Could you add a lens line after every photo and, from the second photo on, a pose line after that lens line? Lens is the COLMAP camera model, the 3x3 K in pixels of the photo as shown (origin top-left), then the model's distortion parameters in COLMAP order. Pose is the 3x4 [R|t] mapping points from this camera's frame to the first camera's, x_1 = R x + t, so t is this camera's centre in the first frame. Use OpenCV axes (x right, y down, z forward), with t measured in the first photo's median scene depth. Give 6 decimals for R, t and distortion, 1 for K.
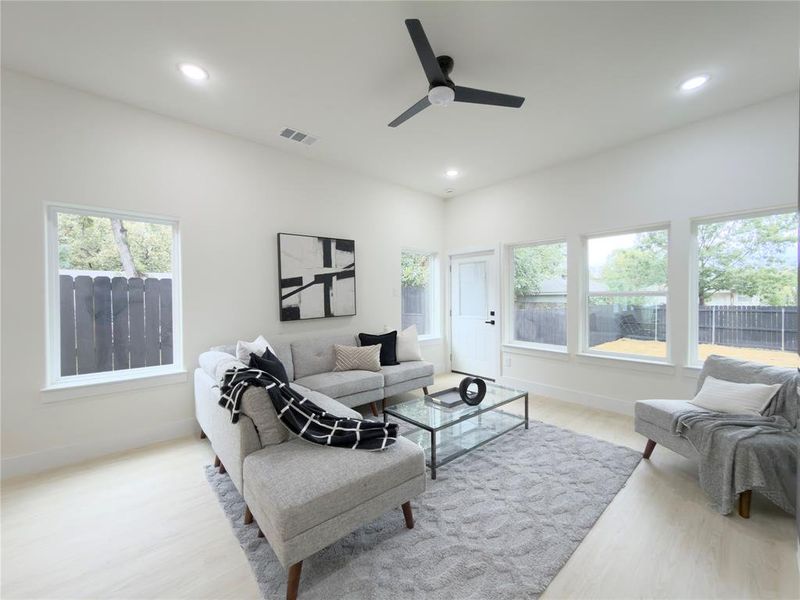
lens RADIAL K [[317.2, 0, 402.2], [0, 317.2, 300.2], [0, 0, 1]] dist [0.000449, -0.000184]
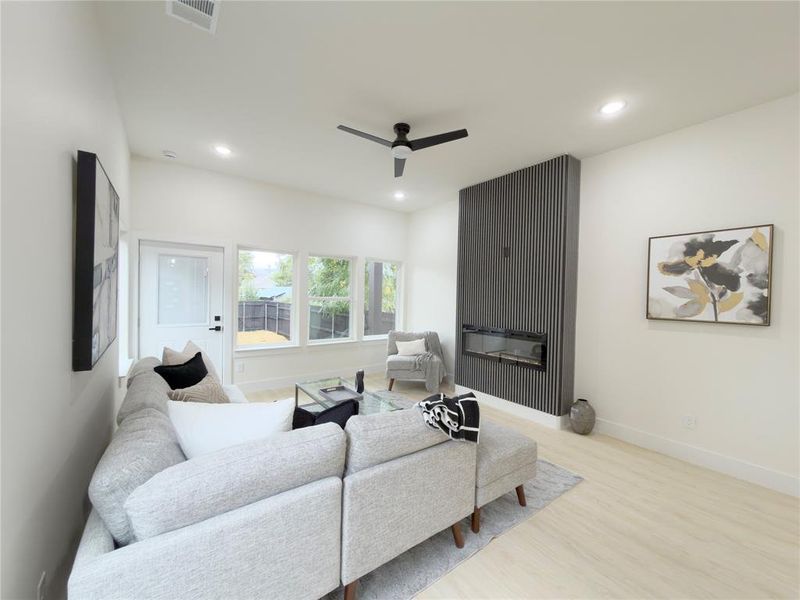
lens RADIAL K [[317.2, 0, 402.2], [0, 317.2, 300.2], [0, 0, 1]] dist [0.000449, -0.000184]
pose [[0.068721, -0.010742, 0.997578, -0.563522], [-0.009445, 0.999890, 0.011417, -0.024099], [-0.997591, -0.010206, 0.068612, 0.424518]]
